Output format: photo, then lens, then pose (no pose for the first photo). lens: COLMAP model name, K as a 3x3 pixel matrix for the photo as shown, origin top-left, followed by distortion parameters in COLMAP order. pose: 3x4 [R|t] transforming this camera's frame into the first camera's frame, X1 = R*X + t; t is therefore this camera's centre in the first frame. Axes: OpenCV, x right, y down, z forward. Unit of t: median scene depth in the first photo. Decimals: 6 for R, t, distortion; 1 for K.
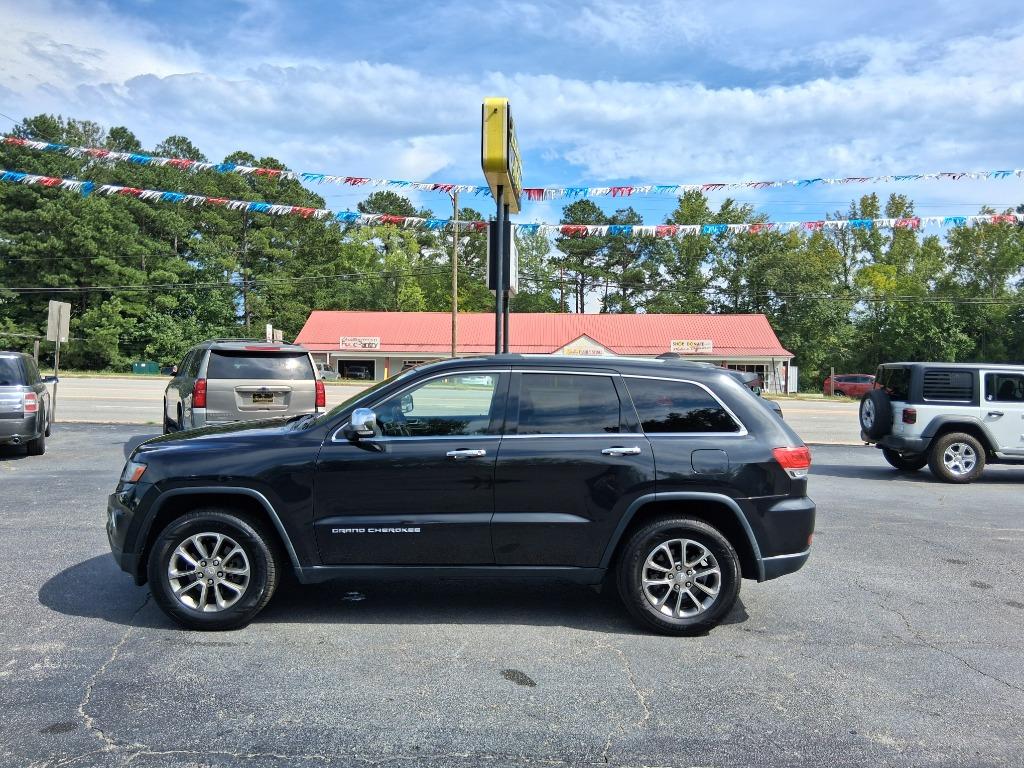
lens RADIAL K [[774.6, 0, 520.0], [0, 774.6, 388.9], [0, 0, 1]] dist [0.066193, -0.109848]
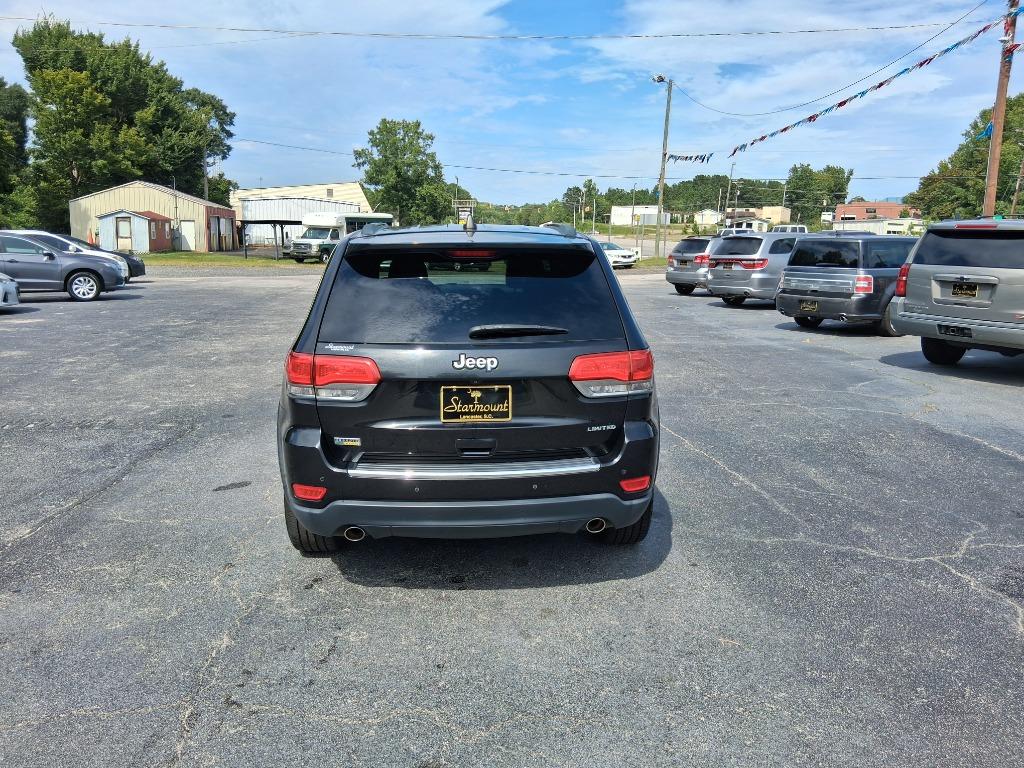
lens RADIAL K [[774.6, 0, 510.1], [0, 774.6, 395.6], [0, 0, 1]] dist [0.066193, -0.109848]
pose [[0.041198, 0.183255, -0.982202, 0.067158], [-0.041973, 0.982486, 0.181548, -0.001198], [0.998269, 0.033746, 0.048168, 0.075600]]
